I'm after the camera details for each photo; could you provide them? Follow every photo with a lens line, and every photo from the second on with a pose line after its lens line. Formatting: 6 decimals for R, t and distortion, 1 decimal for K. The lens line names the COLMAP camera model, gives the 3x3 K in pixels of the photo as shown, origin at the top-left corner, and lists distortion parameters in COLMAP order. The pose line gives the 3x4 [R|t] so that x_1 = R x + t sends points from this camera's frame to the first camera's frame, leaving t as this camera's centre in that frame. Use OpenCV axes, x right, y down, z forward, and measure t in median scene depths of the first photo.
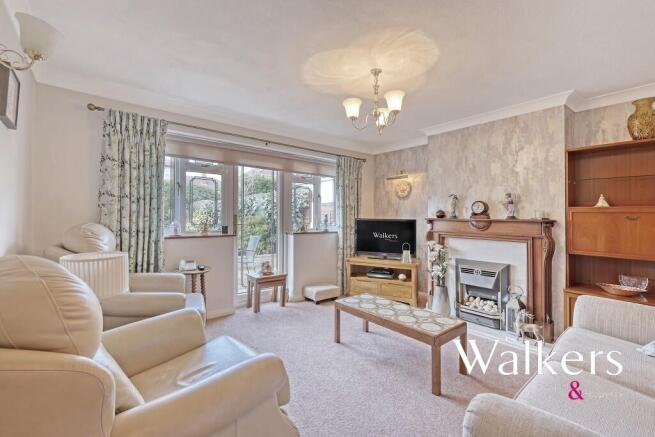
lens RADIAL K [[283.5, 0, 328.6], [0, 283.5, 219.1], [0, 0, 1]] dist [0.002690, -0.000717]
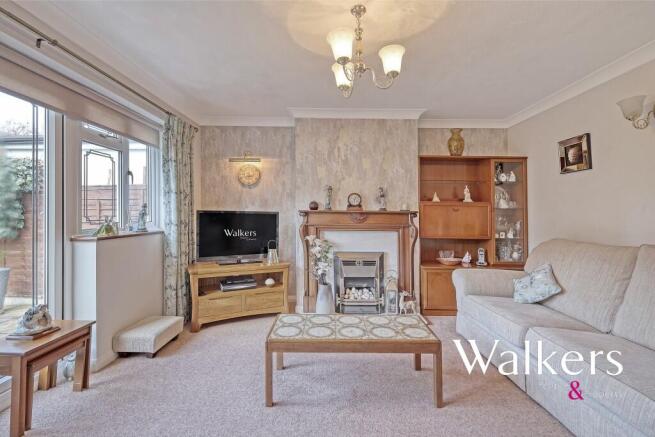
lens RADIAL K [[283.5, 0, 328.3], [0, 283.5, 212.5], [0, 0, 1]] dist [0.002690, -0.000717]
pose [[0.632959, -0.003255, 0.774179, -0.273270], [0.004354, 0.999990, 0.000645, 0.003733], [-0.774173, 0.002963, 0.632967, 0.363480]]
